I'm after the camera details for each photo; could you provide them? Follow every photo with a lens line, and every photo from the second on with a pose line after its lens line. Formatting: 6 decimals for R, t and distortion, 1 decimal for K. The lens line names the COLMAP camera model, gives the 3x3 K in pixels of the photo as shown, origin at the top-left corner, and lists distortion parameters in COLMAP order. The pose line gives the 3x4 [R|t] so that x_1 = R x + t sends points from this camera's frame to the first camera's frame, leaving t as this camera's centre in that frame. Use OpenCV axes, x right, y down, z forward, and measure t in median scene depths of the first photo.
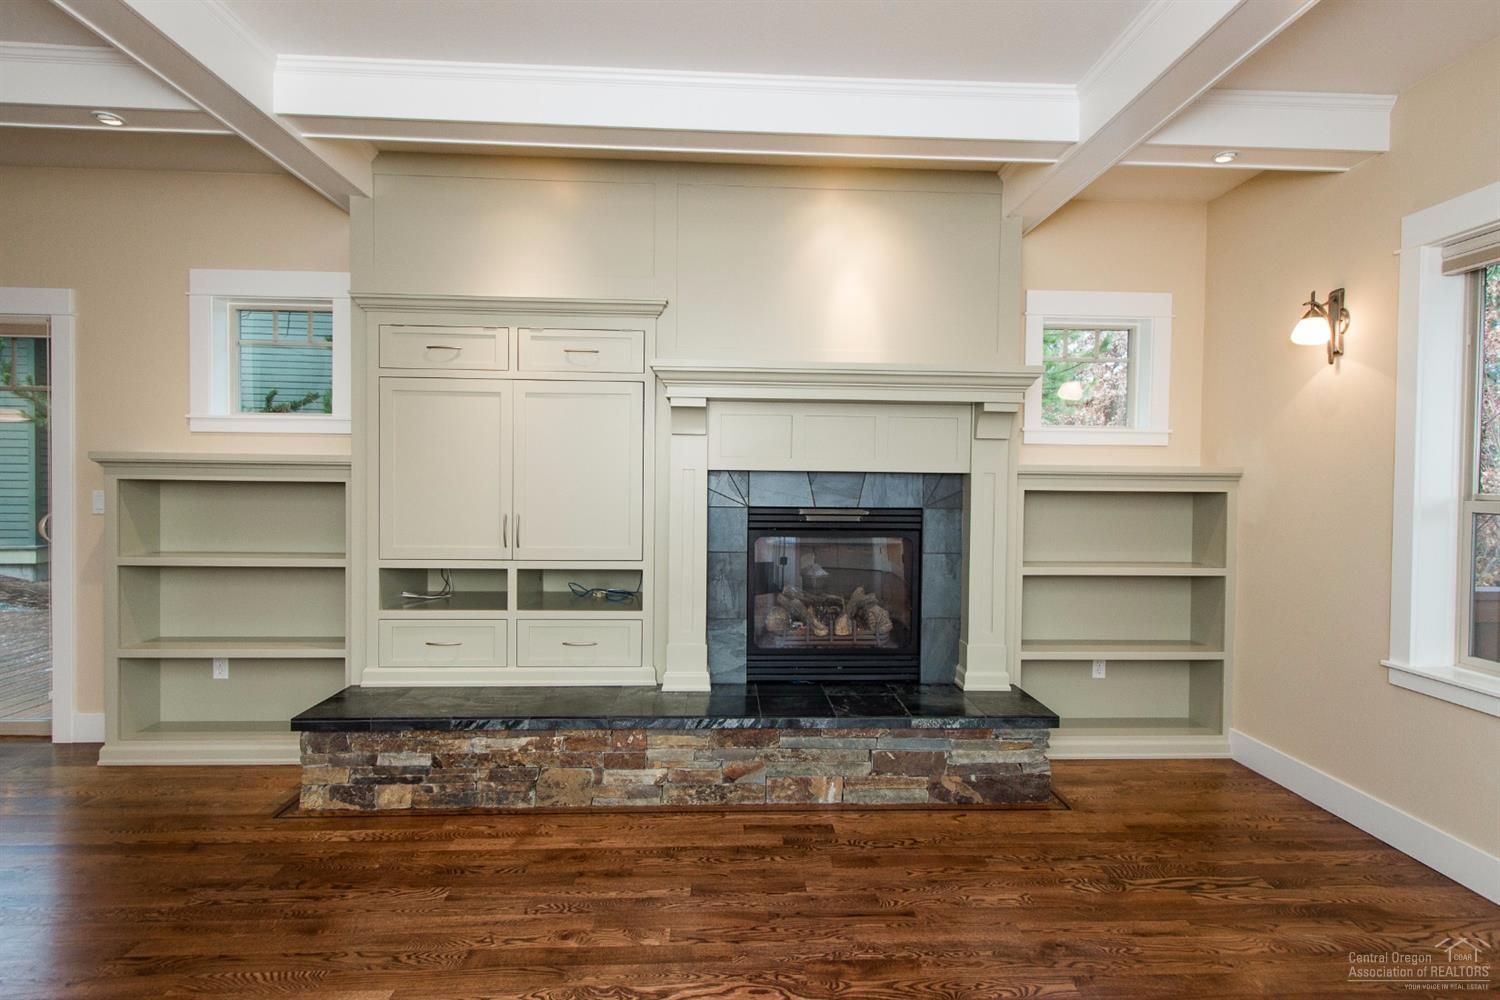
lens RADIAL K [[771.4, 0, 744.3], [0, 771.4, 487.6], [0, 0, 1]] dist [0.004606, -0.001259]
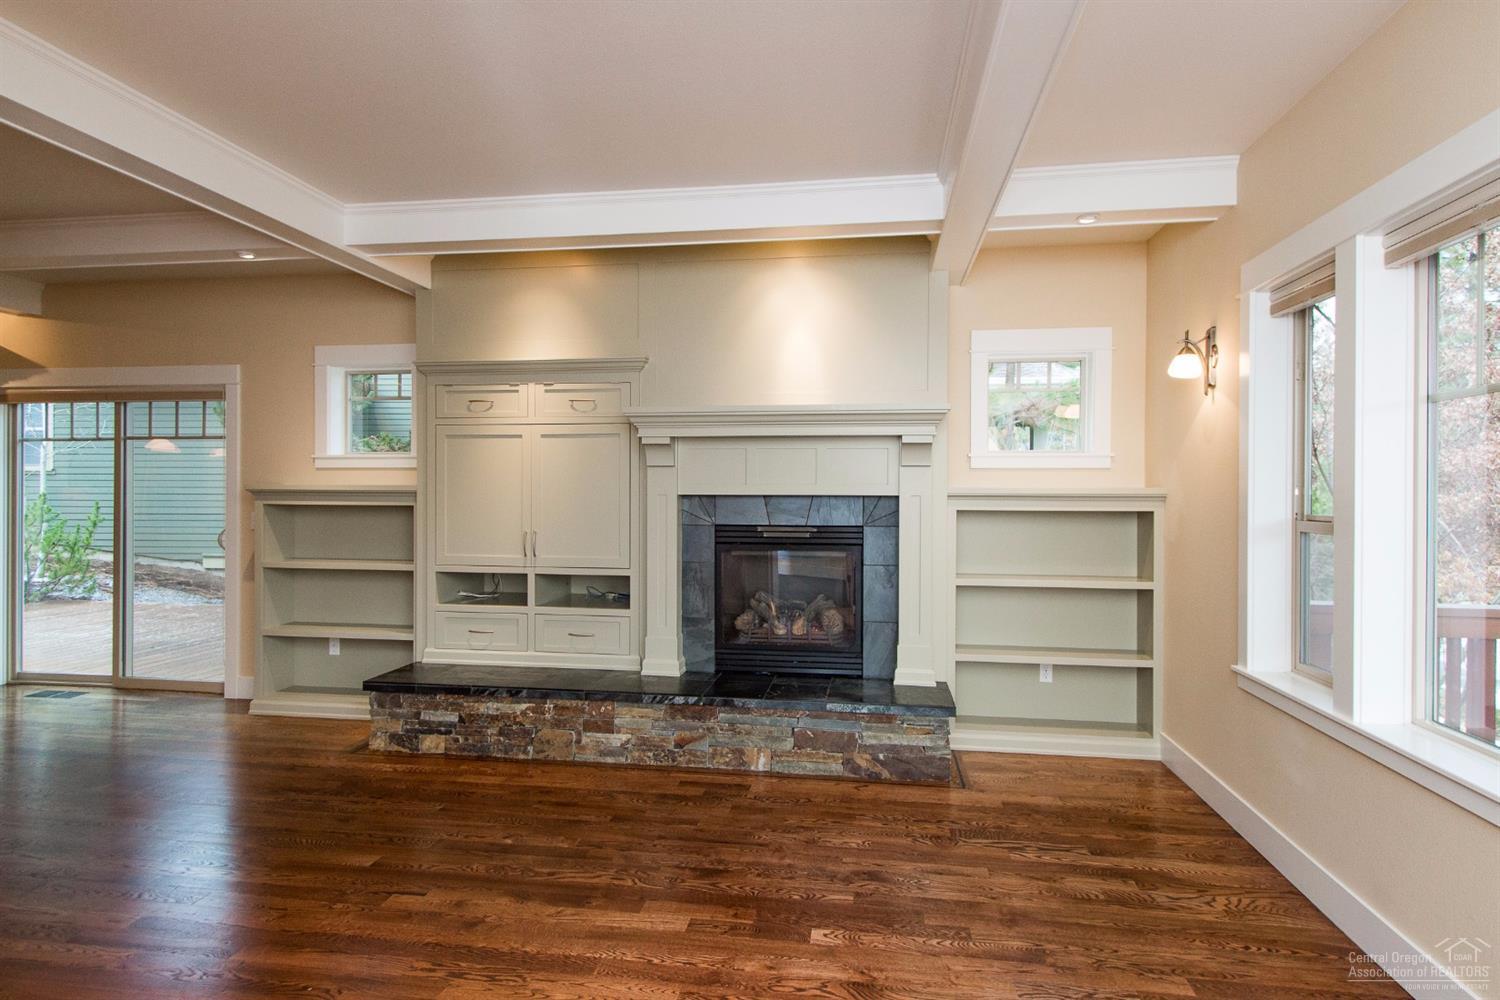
lens RADIAL K [[771.4, 0, 738.9], [0, 771.4, 489.5], [0, 0, 1]] dist [0.004606, -0.001259]
pose [[0.980830, -0.008250, -0.194689, 0.313804], [0.005059, 0.999845, -0.016881, -0.010864], [0.194798, 0.015573, 0.980720, -0.197417]]
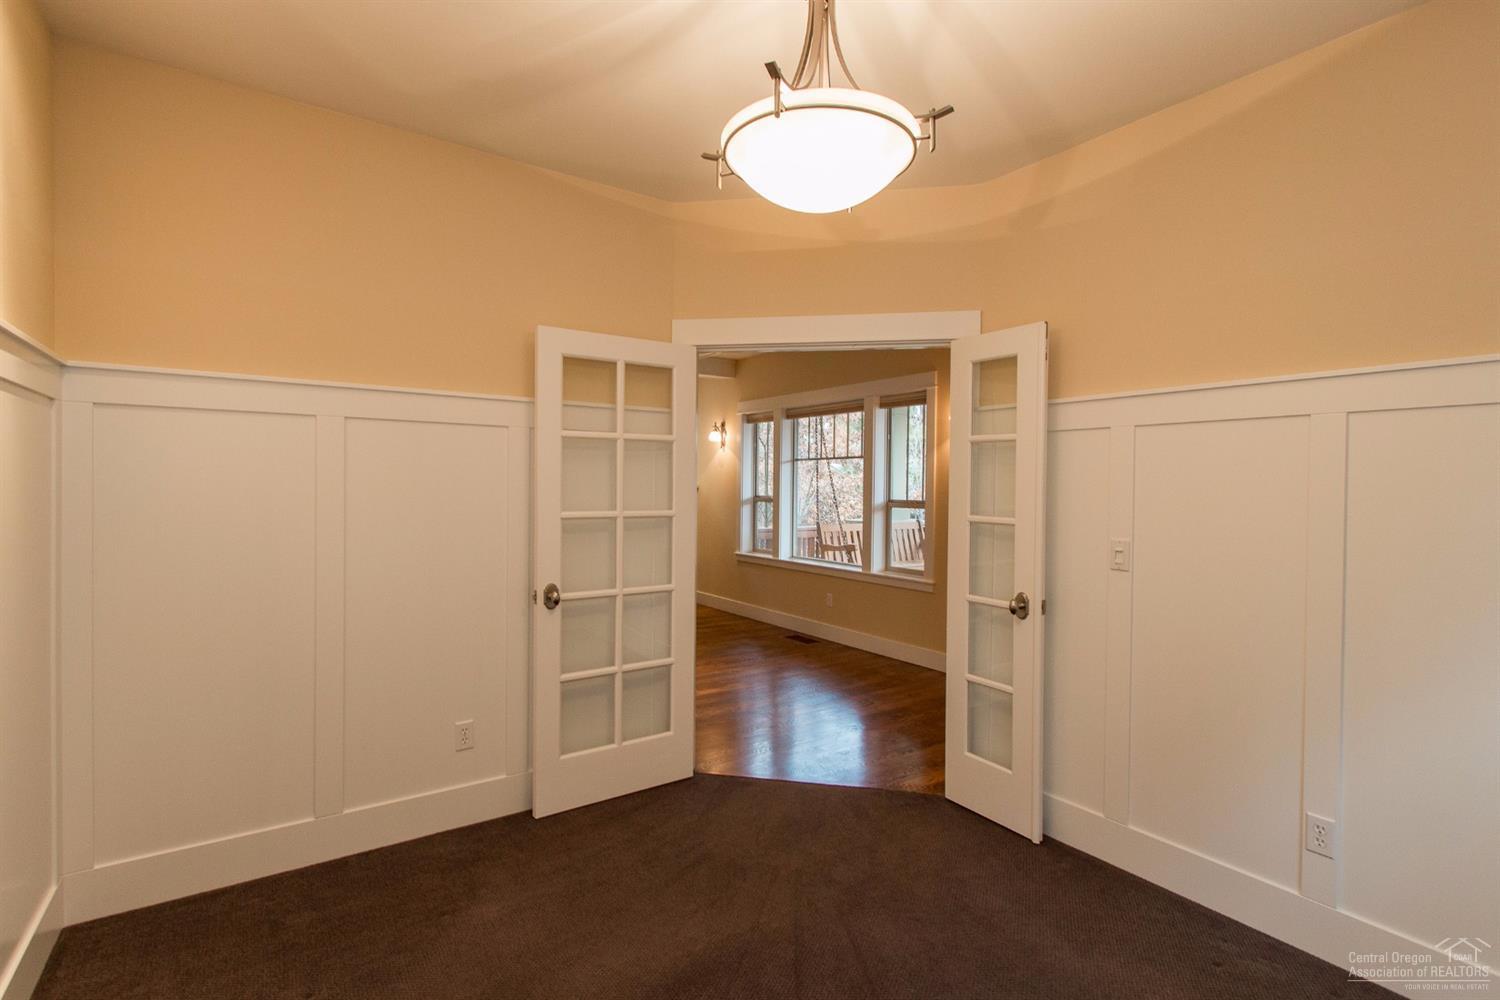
lens RADIAL K [[718.4, 0, 744.3], [0, 718.4, 495.2], [0, 0, 1]] dist [0.014837, -0.000247]
pose [[0.843782, -0.009949, 0.536594, -0.534483], [0.009262, 0.999949, 0.003976, -0.003229], [-0.536607, 0.001615, 0.843831, -1.173780]]
